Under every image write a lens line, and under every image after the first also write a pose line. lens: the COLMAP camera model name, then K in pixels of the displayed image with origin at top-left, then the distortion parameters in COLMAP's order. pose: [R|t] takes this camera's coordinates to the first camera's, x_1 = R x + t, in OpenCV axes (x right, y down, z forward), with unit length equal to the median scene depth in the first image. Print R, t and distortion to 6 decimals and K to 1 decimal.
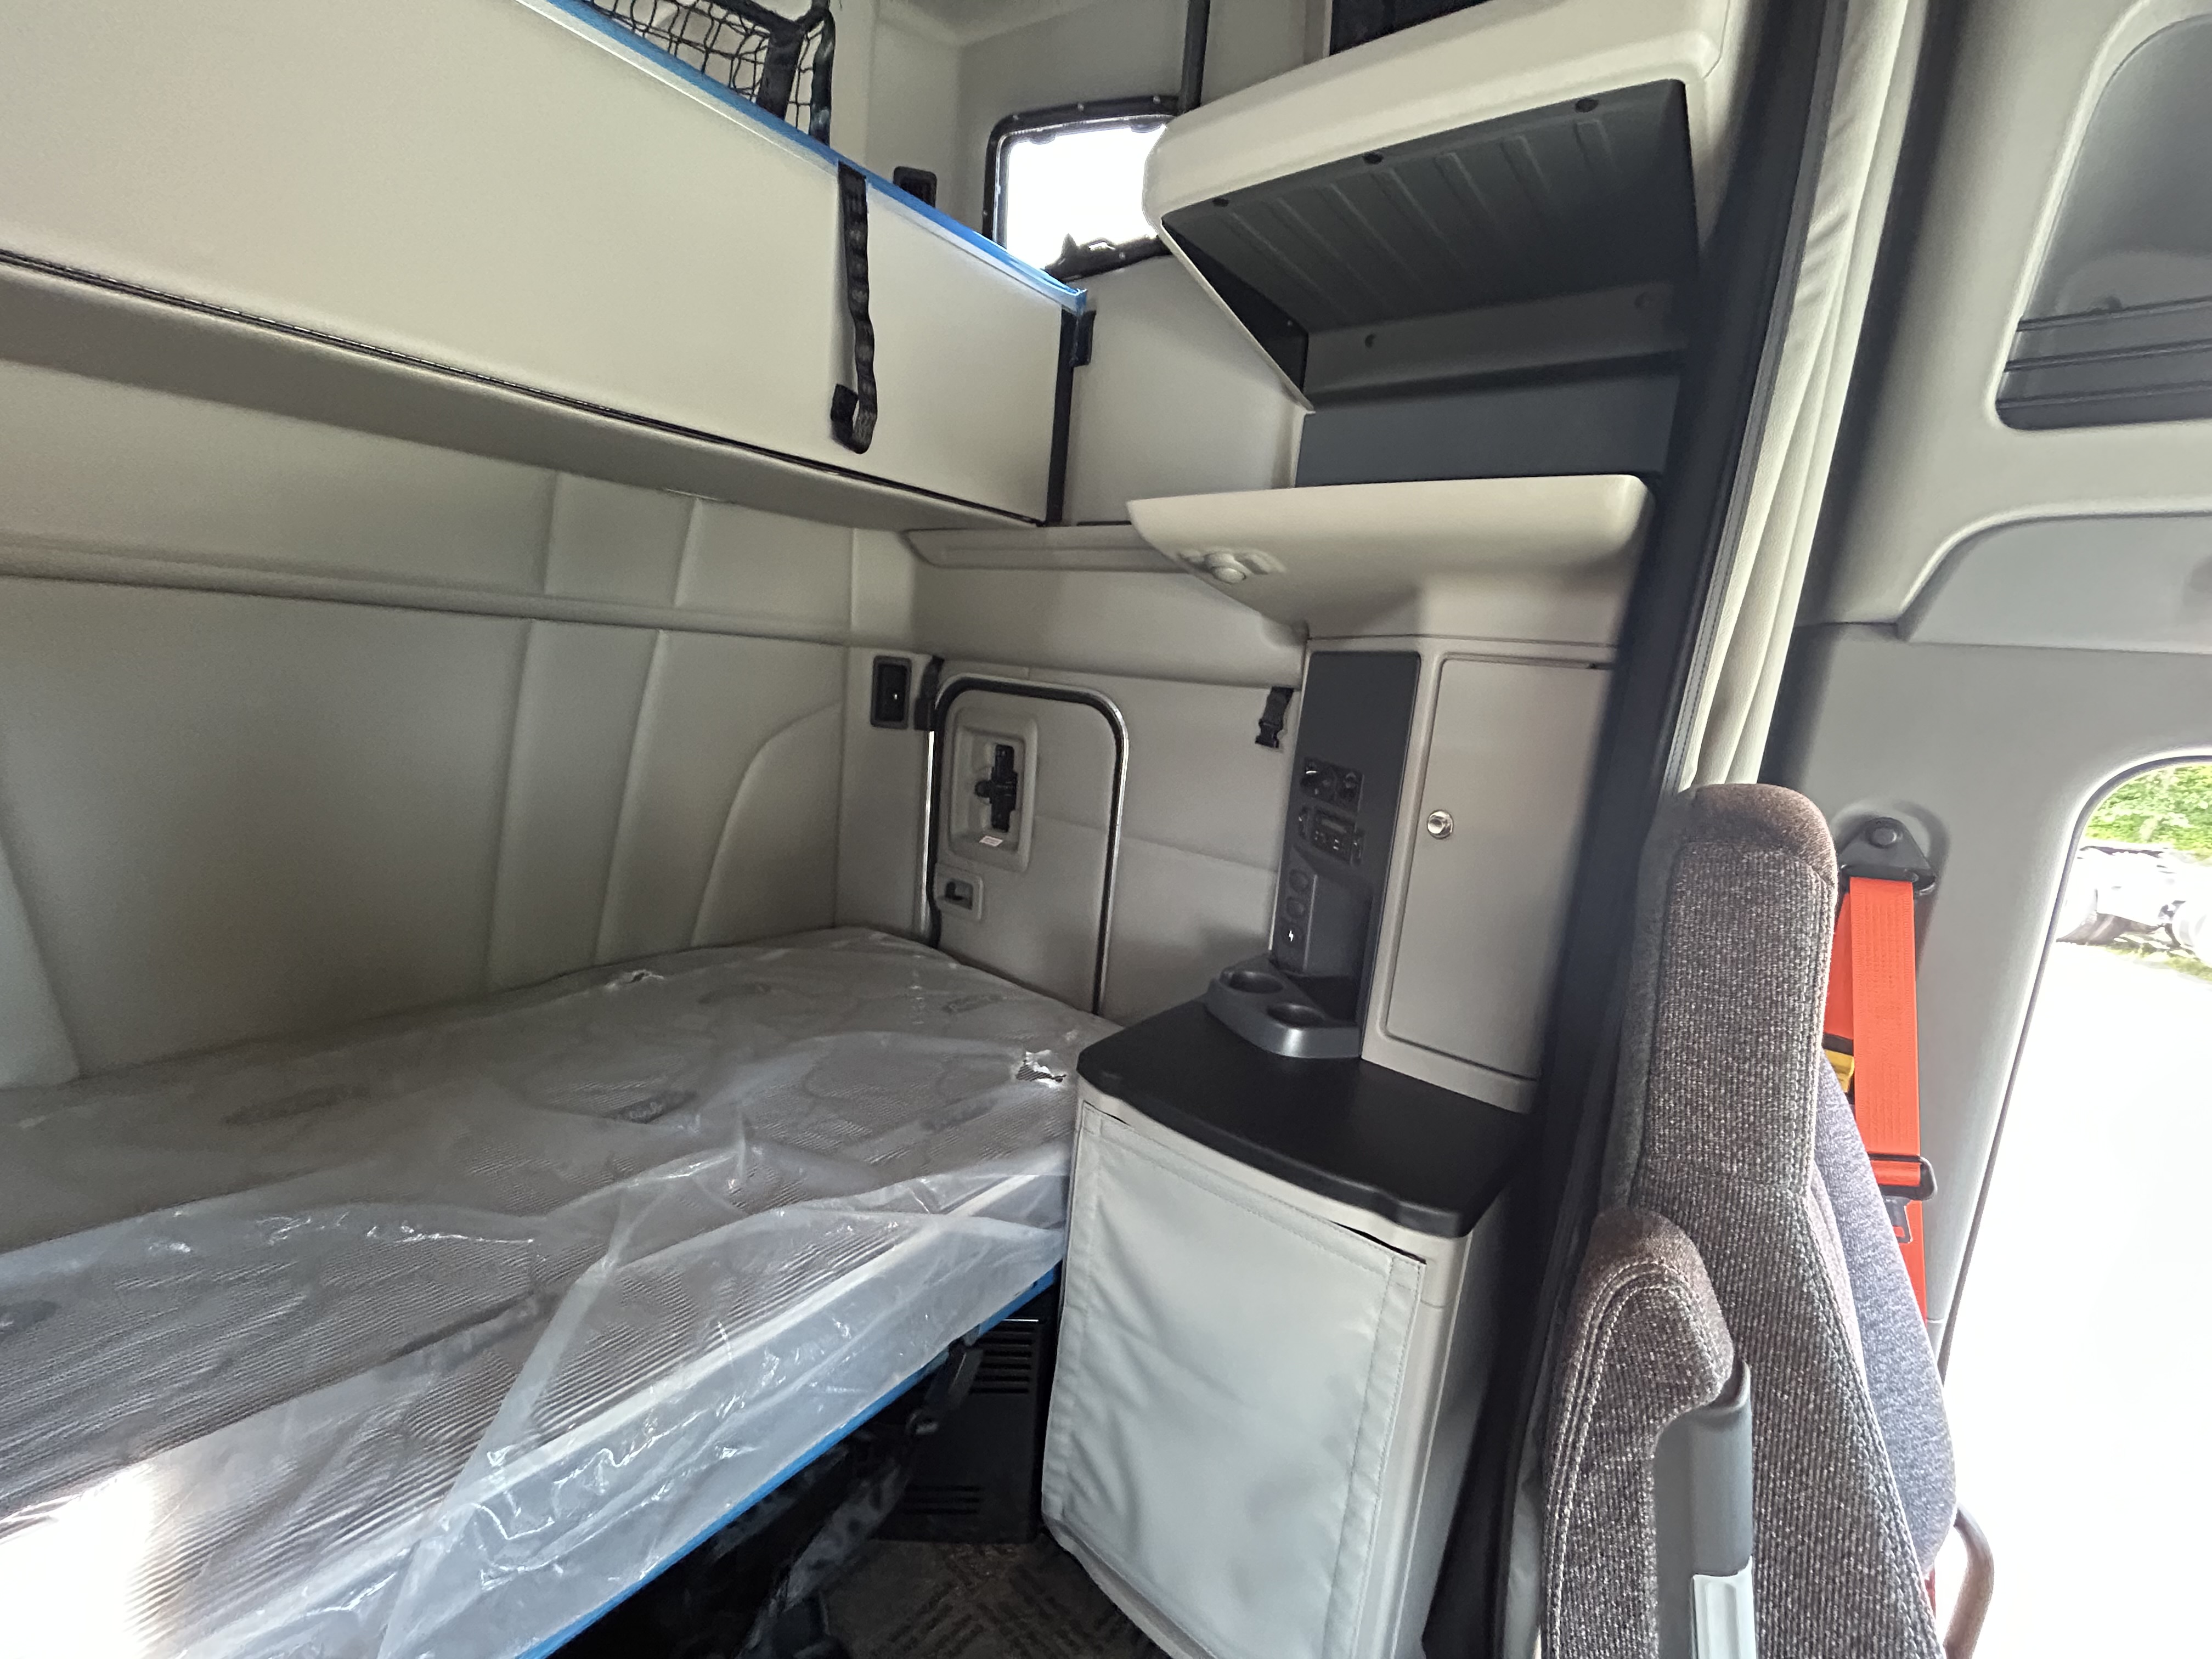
lens RADIAL K [[901.1, 0, 1102.5], [0, 901.1, 826.8], [0, 0, 1]] dist [-0.002413, 0.002090]
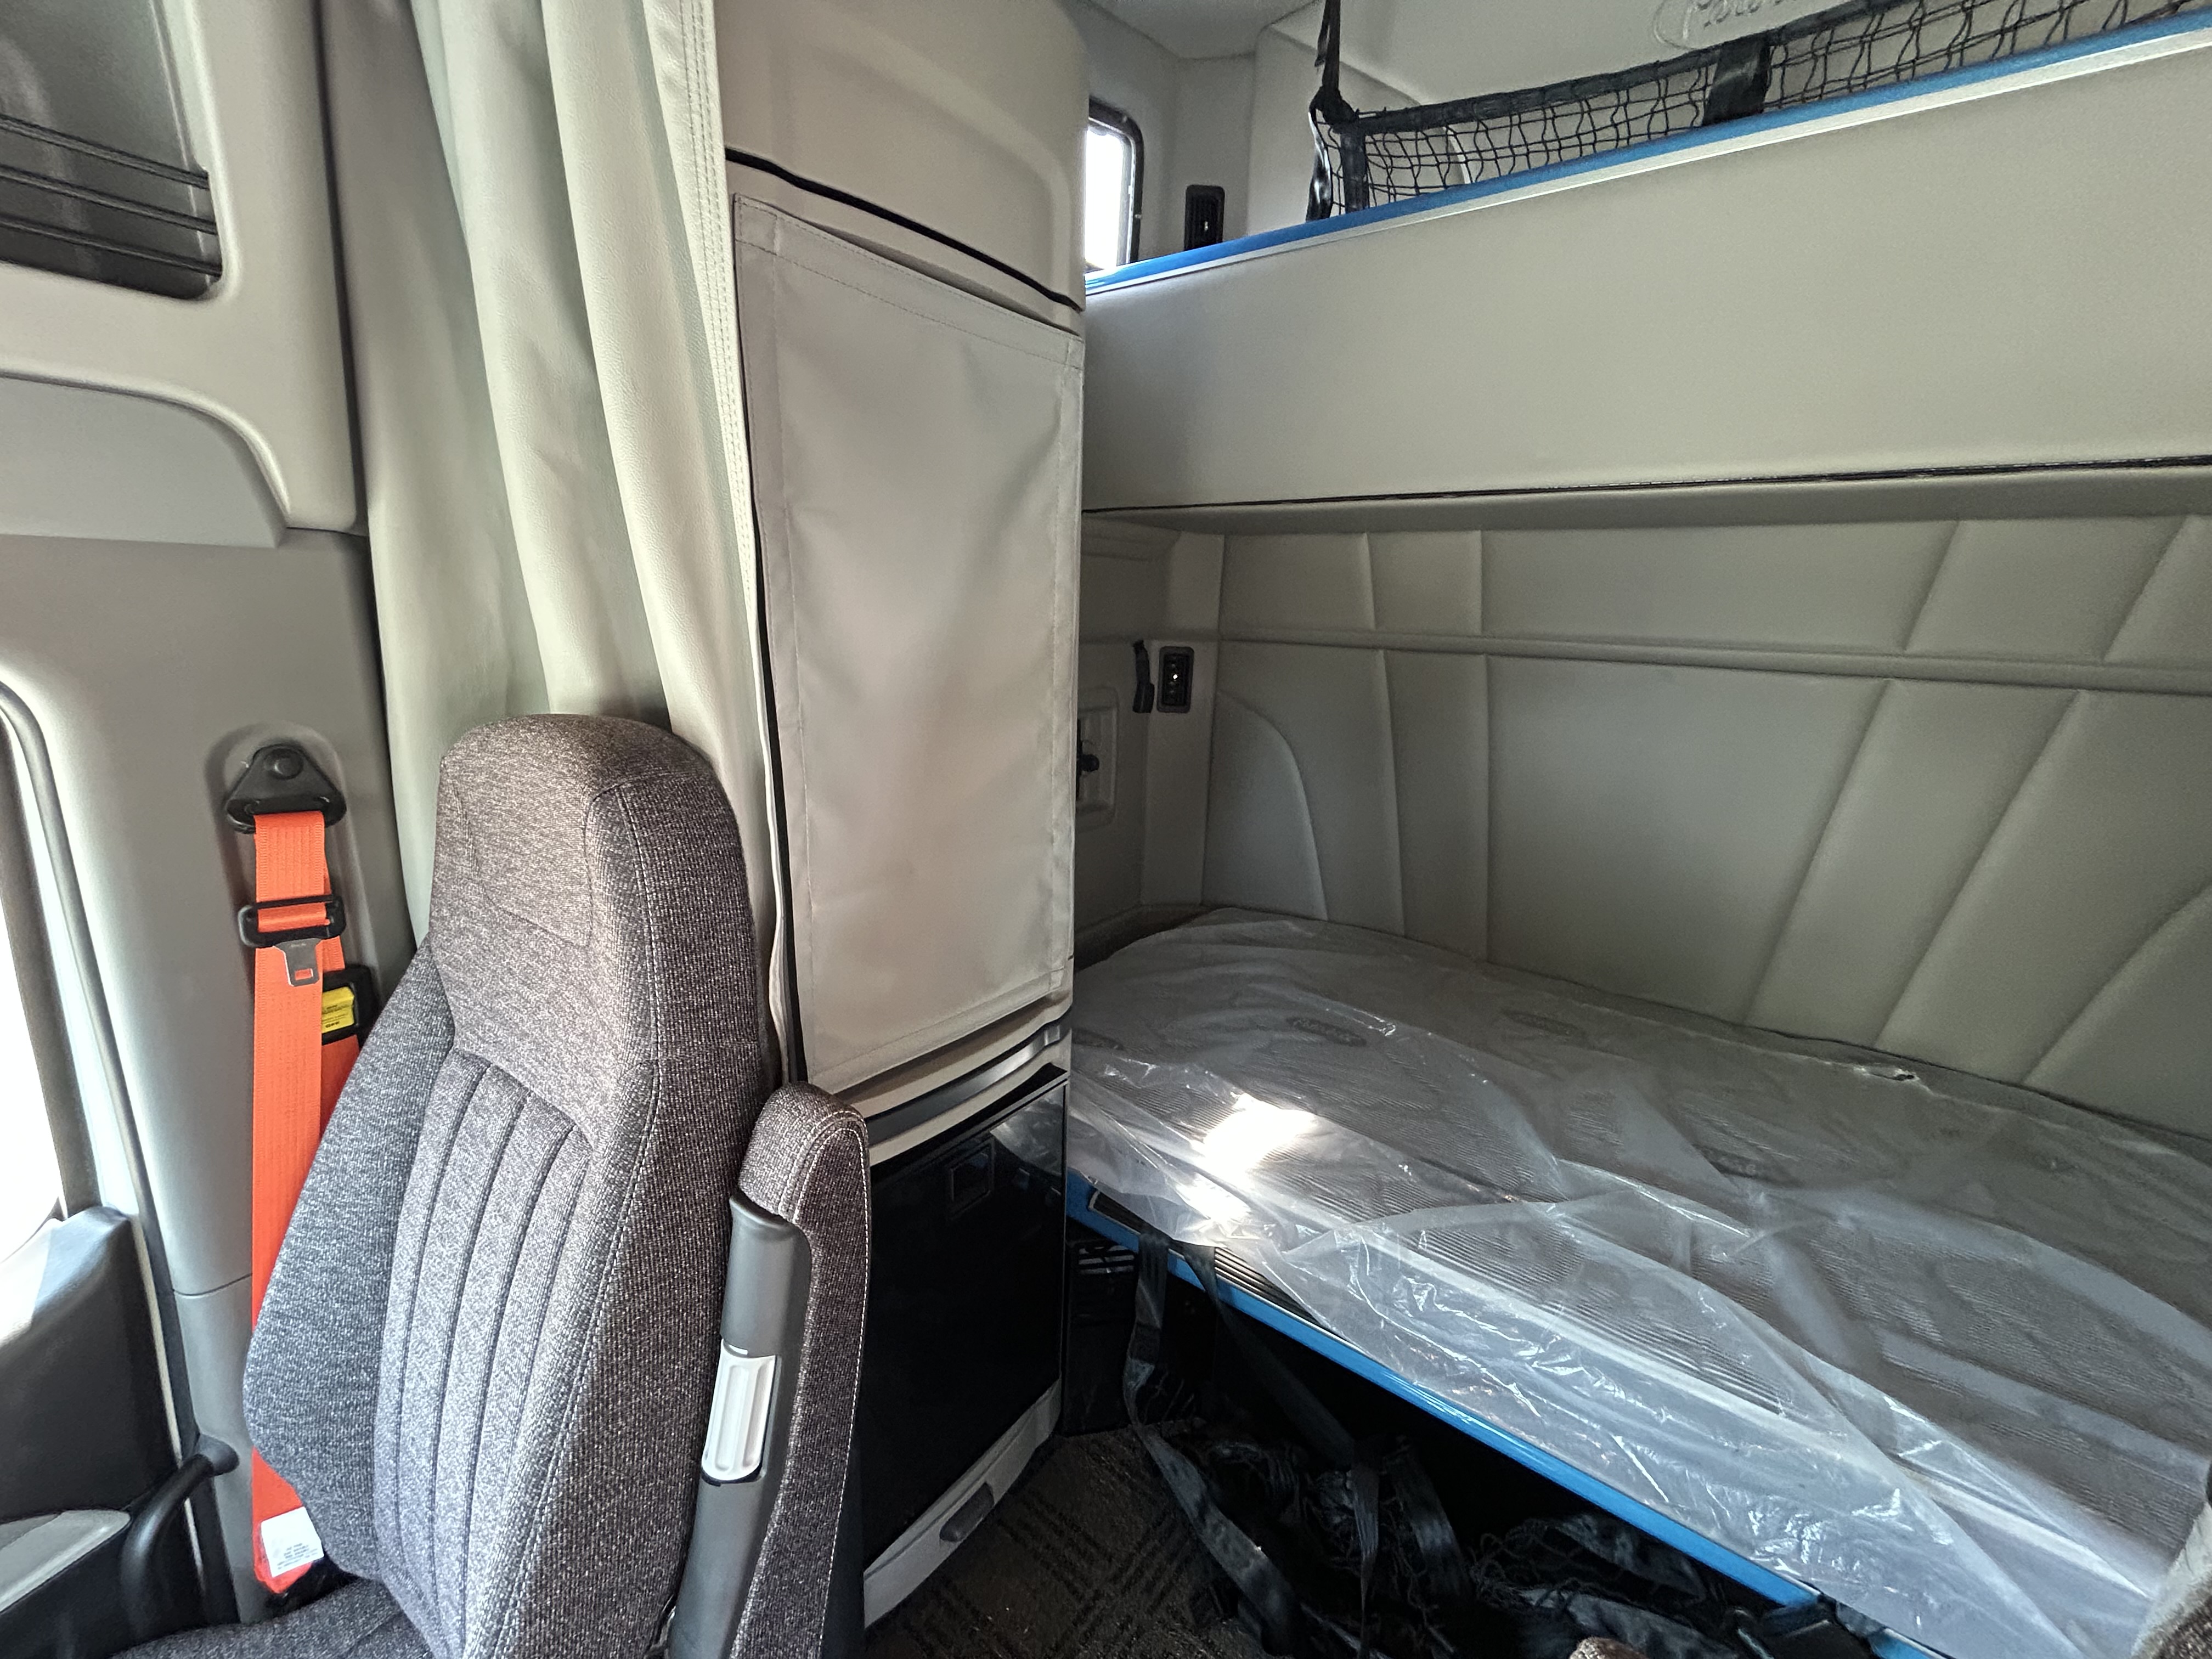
lens RADIAL K [[901.1, 0, 1101.0], [0, 901.1, 830.0], [0, 0, 1]] dist [-0.002413, 0.002090]
pose [[0.023001, 0.158202, -0.987139, 0.417396], [-0.213529, 0.965393, 0.149741, -0.044212], [0.976666, 0.207339, 0.055986, 0.179229]]
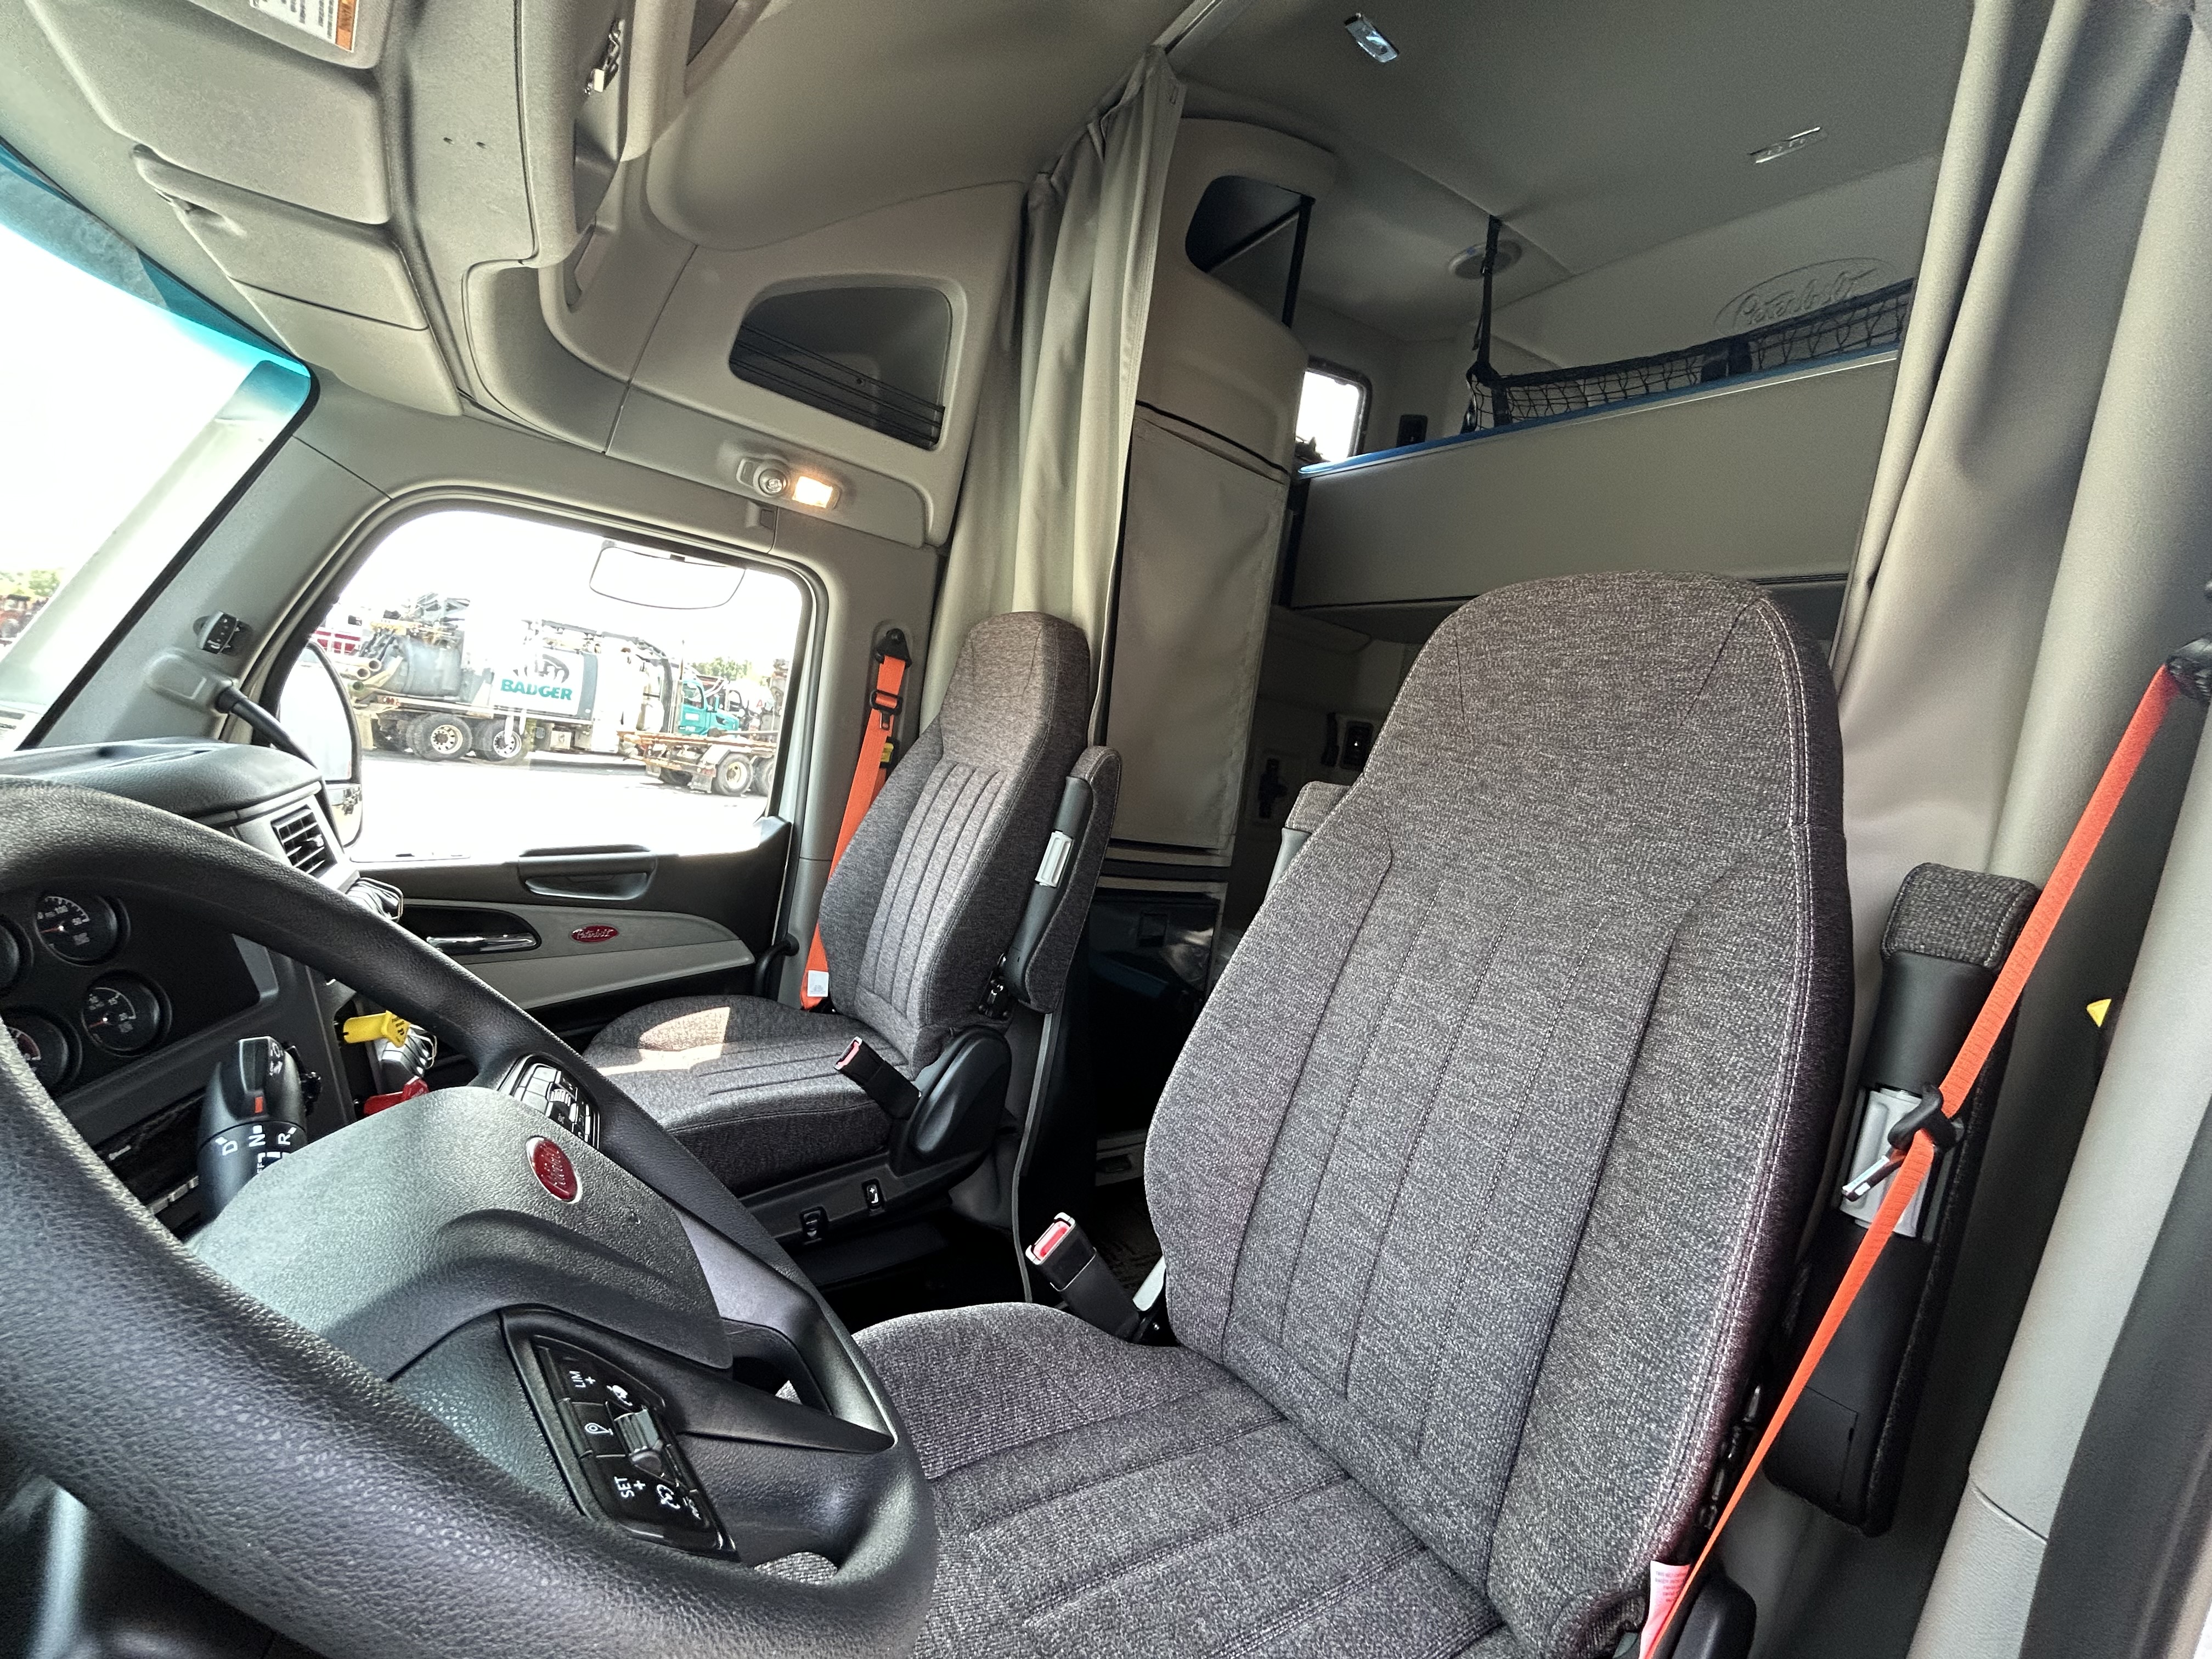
lens RADIAL K [[901.1, 0, 1094.6], [0, 901.1, 839.0], [0, 0, 1]] dist [-0.002413, 0.002090]
pose [[-0.246164, -0.031865, -0.968704, 1.110223], [-0.345118, 0.936834, 0.056883, 0.248473], [0.905702, 0.348320, -0.241612, 0.402884]]
